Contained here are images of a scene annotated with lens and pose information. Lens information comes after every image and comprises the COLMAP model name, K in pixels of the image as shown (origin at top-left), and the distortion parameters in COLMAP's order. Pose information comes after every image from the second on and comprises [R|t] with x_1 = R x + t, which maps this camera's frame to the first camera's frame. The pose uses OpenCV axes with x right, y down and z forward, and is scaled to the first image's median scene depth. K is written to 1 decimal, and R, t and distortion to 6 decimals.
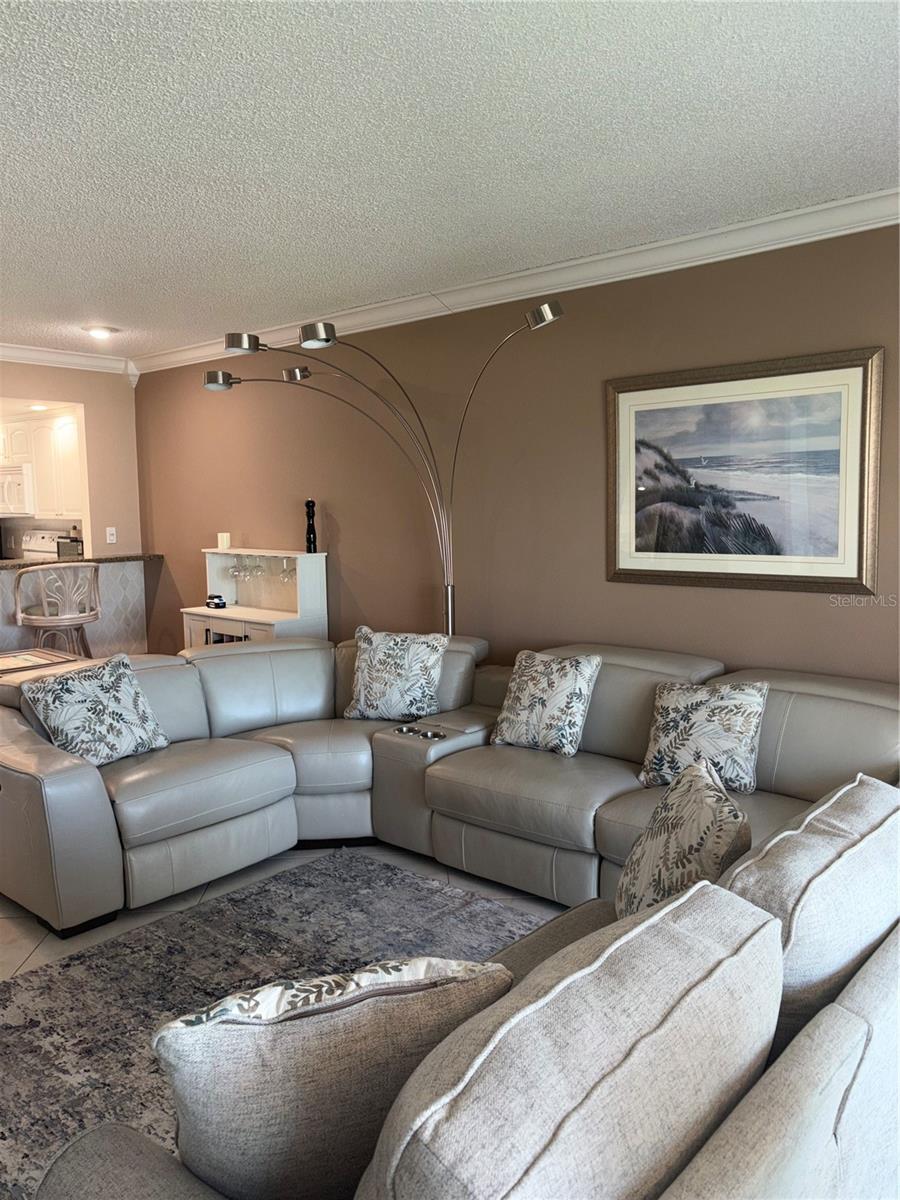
lens RADIAL K [[905.5, 0, 447.3], [0, 905.5, 598.4], [0, 0, 1]] dist [0.048033, -0.045421]
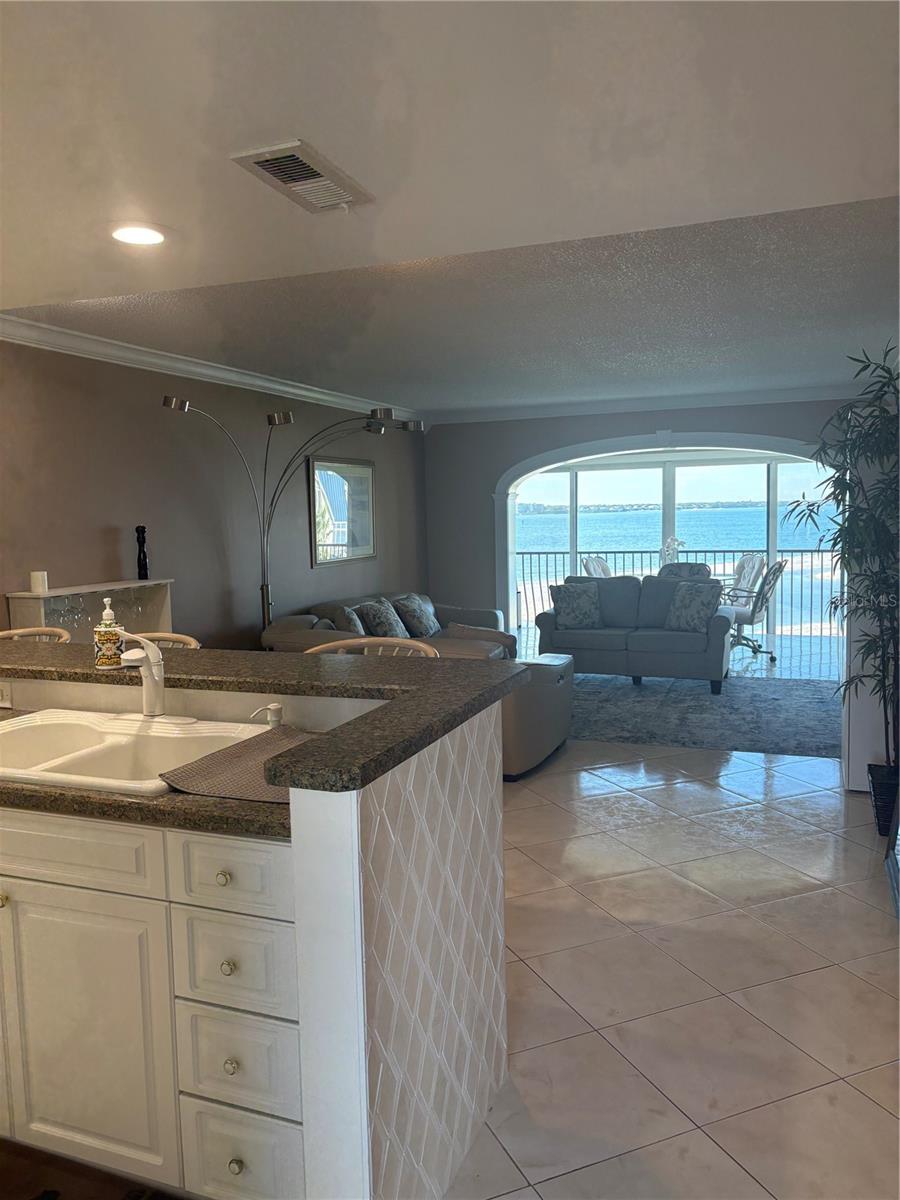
lens RADIAL K [[905.5, 0, 444.9], [0, 905.5, 600.5], [0, 0, 1]] dist [0.048033, -0.045421]
pose [[-0.348046, -0.067604, 0.935037, -1.810247], [0.132545, 0.983829, 0.120469, -0.158441], [-0.928060, 0.165863, -0.333457, 1.577290]]
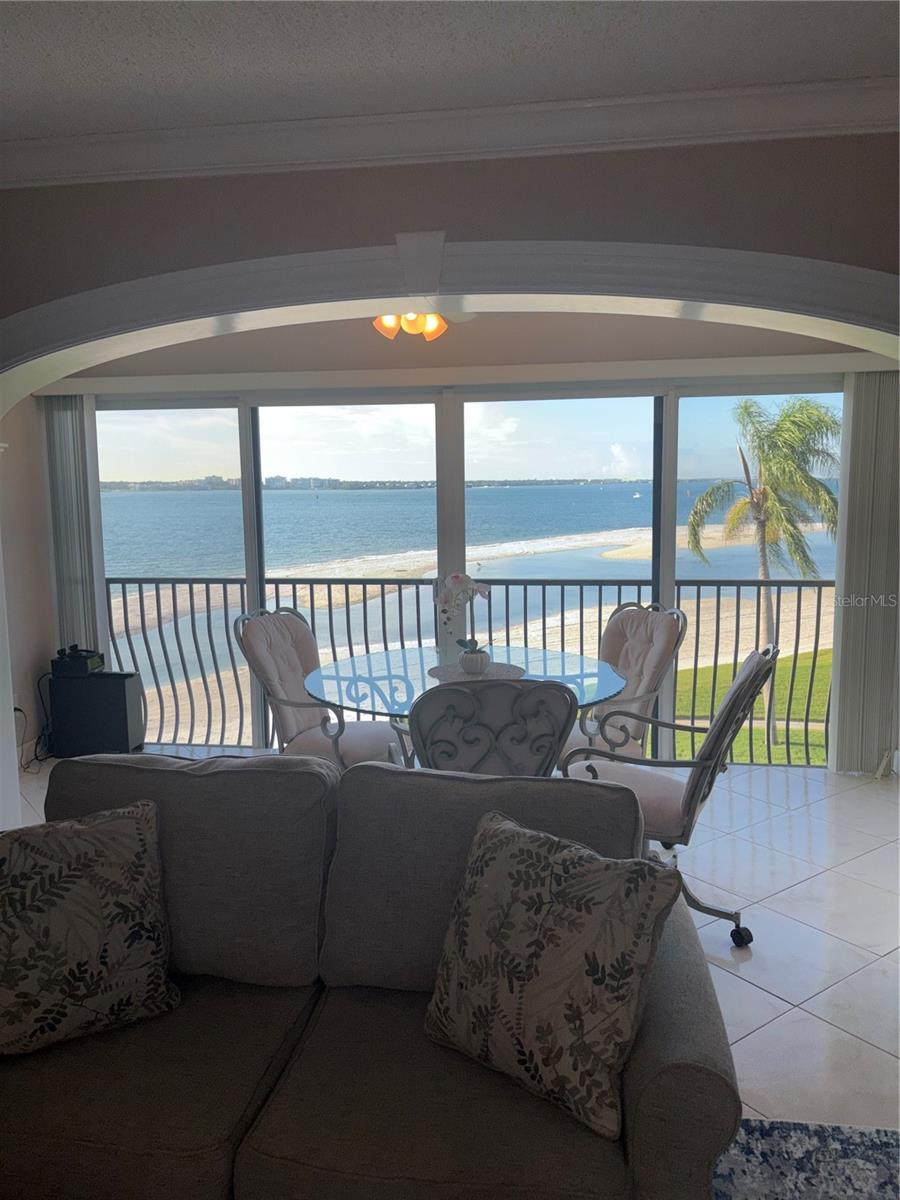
lens RADIAL K [[905.5, 0, 452.4], [0, 905.5, 608.7], [0, 0, 1]] dist [0.048033, -0.045421]
pose [[-0.553977, -0.095183, 0.827073, -0.388509], [0.111928, 0.975909, 0.187282, -0.080579], [-0.824974, 0.196323, -0.529977, 0.597386]]
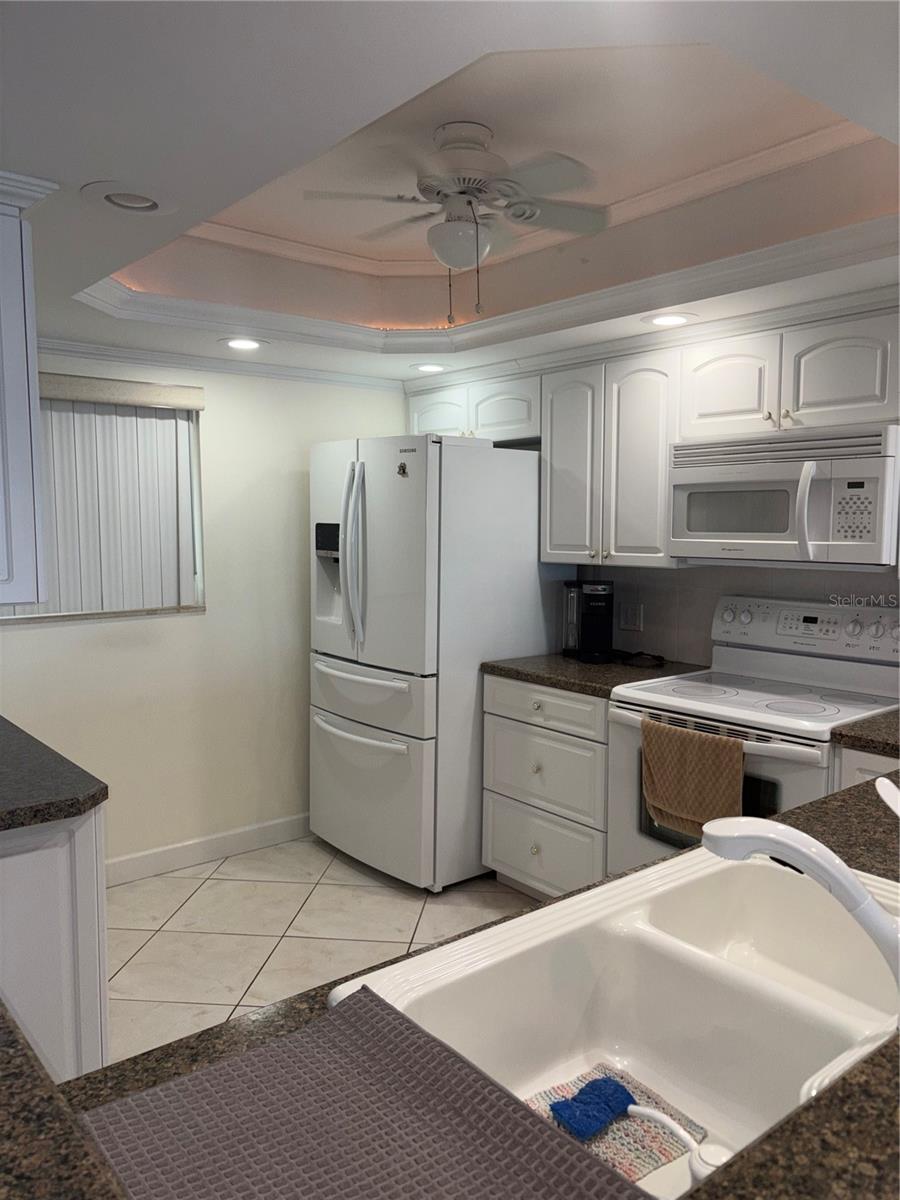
lens RADIAL K [[905.5, 0, 465.7], [0, 905.5, 603.5], [0, 0, 1]] dist [0.048033, -0.045421]
pose [[0.990746, 0.022113, -0.133916, -1.190293], [-0.024967, 0.999495, -0.019667, -0.135573], [0.133413, 0.022829, 0.990798, 1.284245]]
